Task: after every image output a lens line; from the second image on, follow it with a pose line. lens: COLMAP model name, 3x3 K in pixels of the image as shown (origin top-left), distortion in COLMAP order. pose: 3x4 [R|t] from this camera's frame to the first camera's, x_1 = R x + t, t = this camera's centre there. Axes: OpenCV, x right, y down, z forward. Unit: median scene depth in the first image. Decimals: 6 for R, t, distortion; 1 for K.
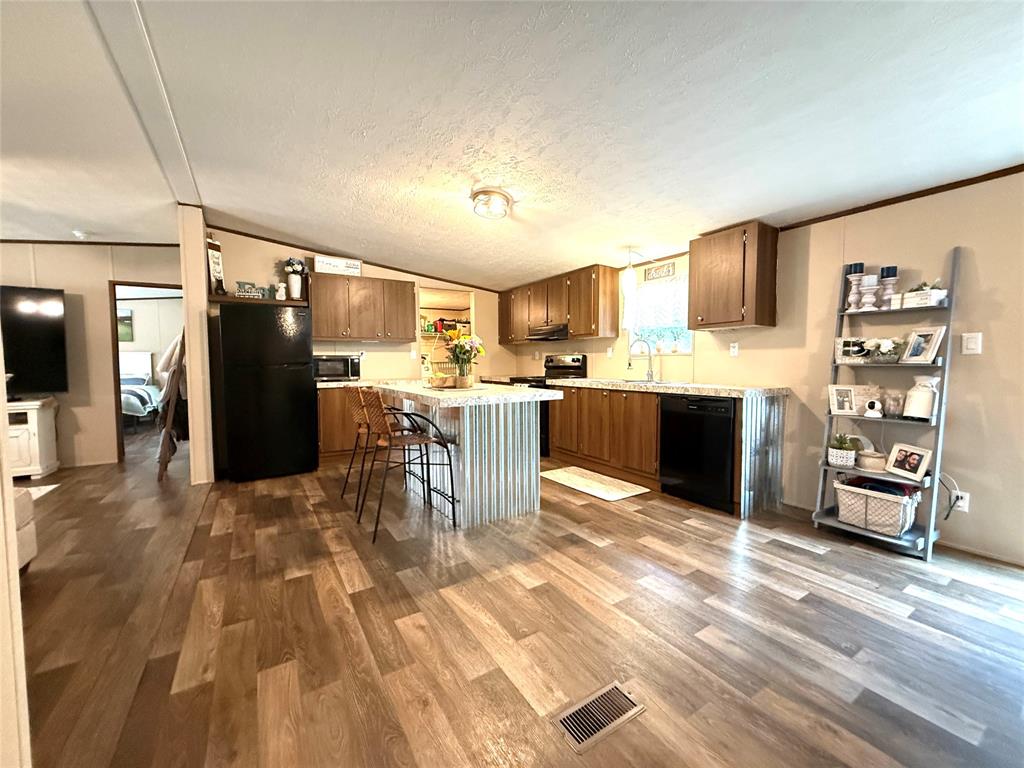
lens RADIAL K [[405.9, 0, 510.3], [0, 405.9, 386.1], [0, 0, 1]] dist [-0.003352, 0.001055]
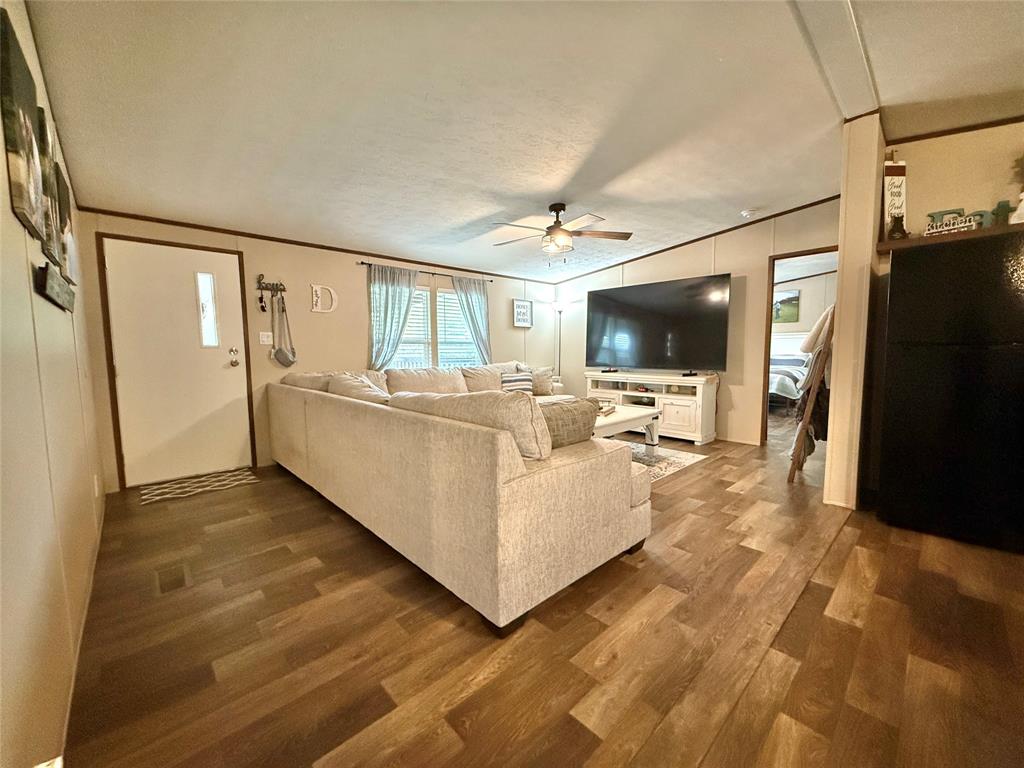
lens RADIAL K [[405.9, 0, 511.7], [0, 405.9, 380.5], [0, 0, 1]] dist [-0.003352, 0.001055]
pose [[0.187318, 0.080044, -0.979033, -0.163380], [-0.049359, 0.996182, 0.072002, -0.008580], [0.981058, 0.034837, 0.190553, 0.261467]]
